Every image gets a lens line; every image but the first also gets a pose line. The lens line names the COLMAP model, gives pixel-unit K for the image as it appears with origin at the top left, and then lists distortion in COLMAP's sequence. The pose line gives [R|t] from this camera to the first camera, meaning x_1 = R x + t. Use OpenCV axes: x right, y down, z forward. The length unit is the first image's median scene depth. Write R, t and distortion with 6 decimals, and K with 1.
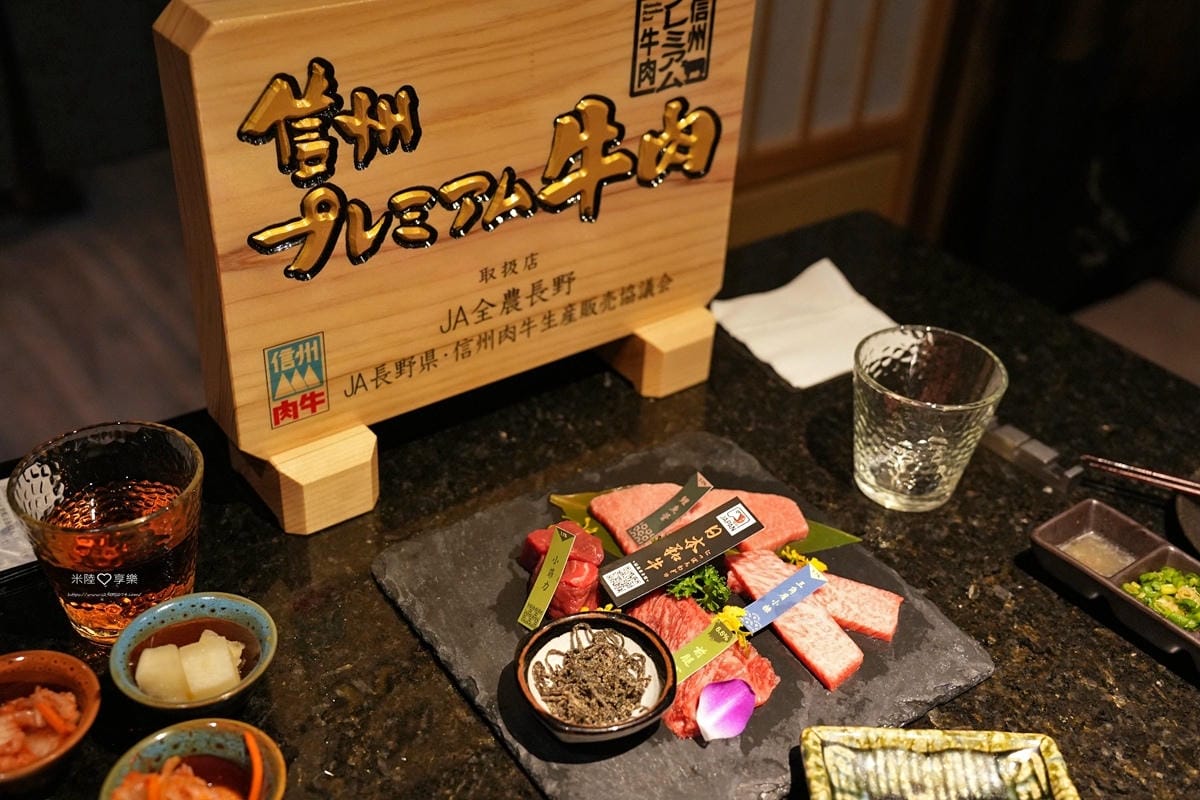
lens RADIAL K [[1287.3, 0, 592.5], [0, 1287.3, 396.6], [0, 0, 1]] dist [0.075275, 0.000000]
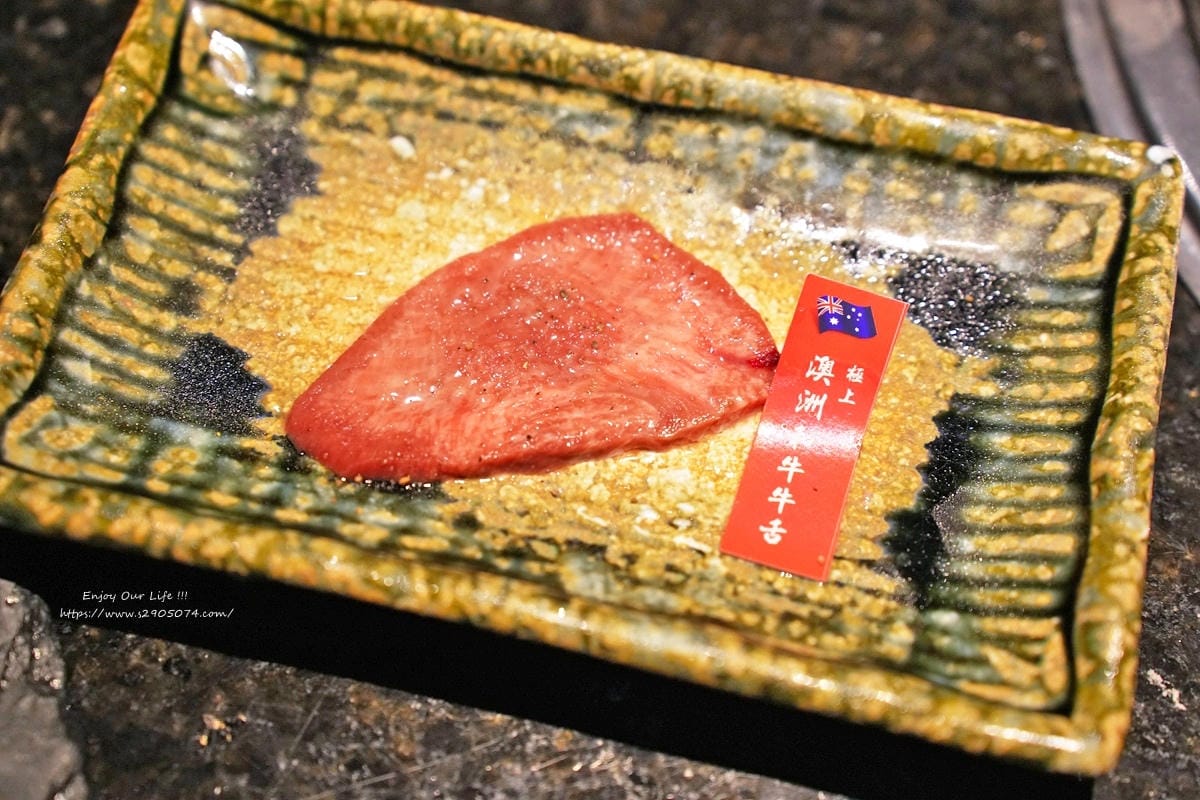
lens RADIAL K [[2055.9, 0, 604.7], [0, 2055.9, 378.9], [0, 0, 1]] dist [0.415041, 0.000000]
pose [[0.256521, -0.855762, 0.449298, -0.018675], [0.534350, 0.512916, 0.671853, -0.038714], [-0.805399, 0.067738, 0.588850, 0.511934]]
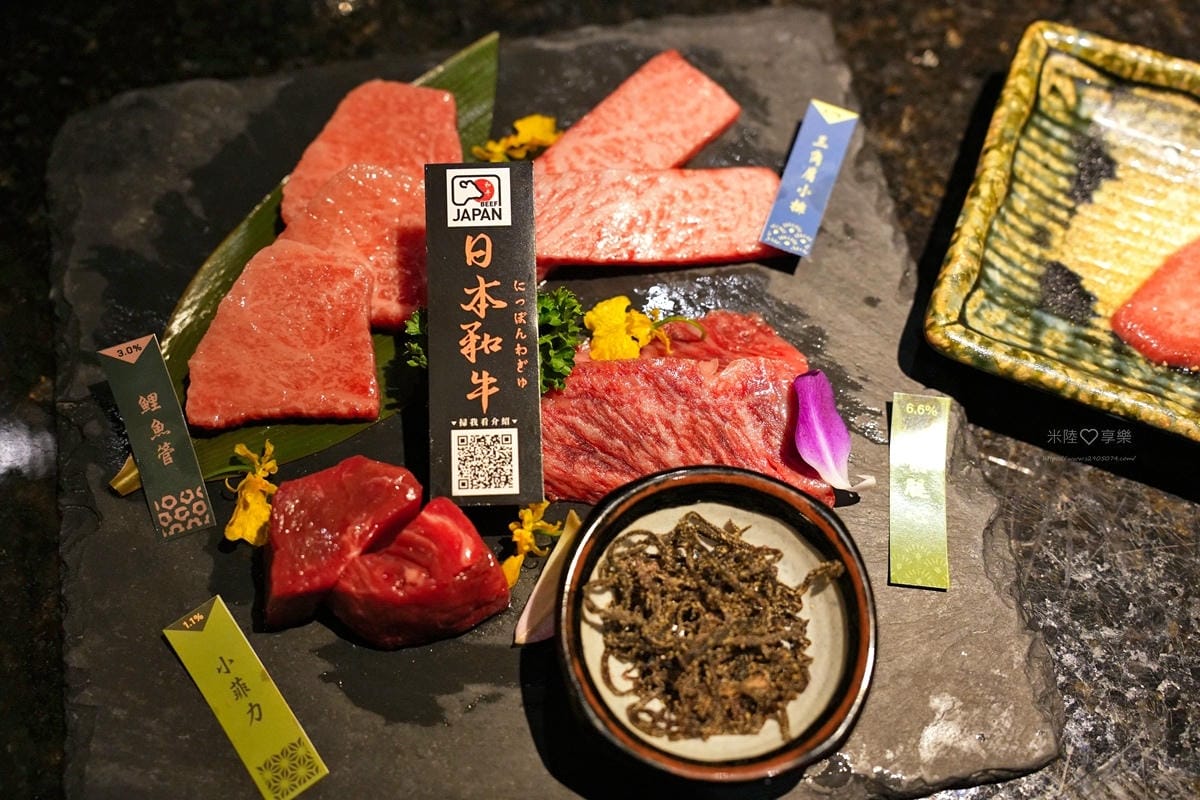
lens RADIAL K [[1287.3, 0, 594.7], [0, 1287.3, 389.7], [0, 0, 1]] dist [0.075275, 0.000000]
pose [[0.399306, -0.851096, 0.340866, -0.111230], [0.521647, 0.516655, 0.678935, -0.196504], [-0.753949, -0.093290, 0.650275, 0.718409]]
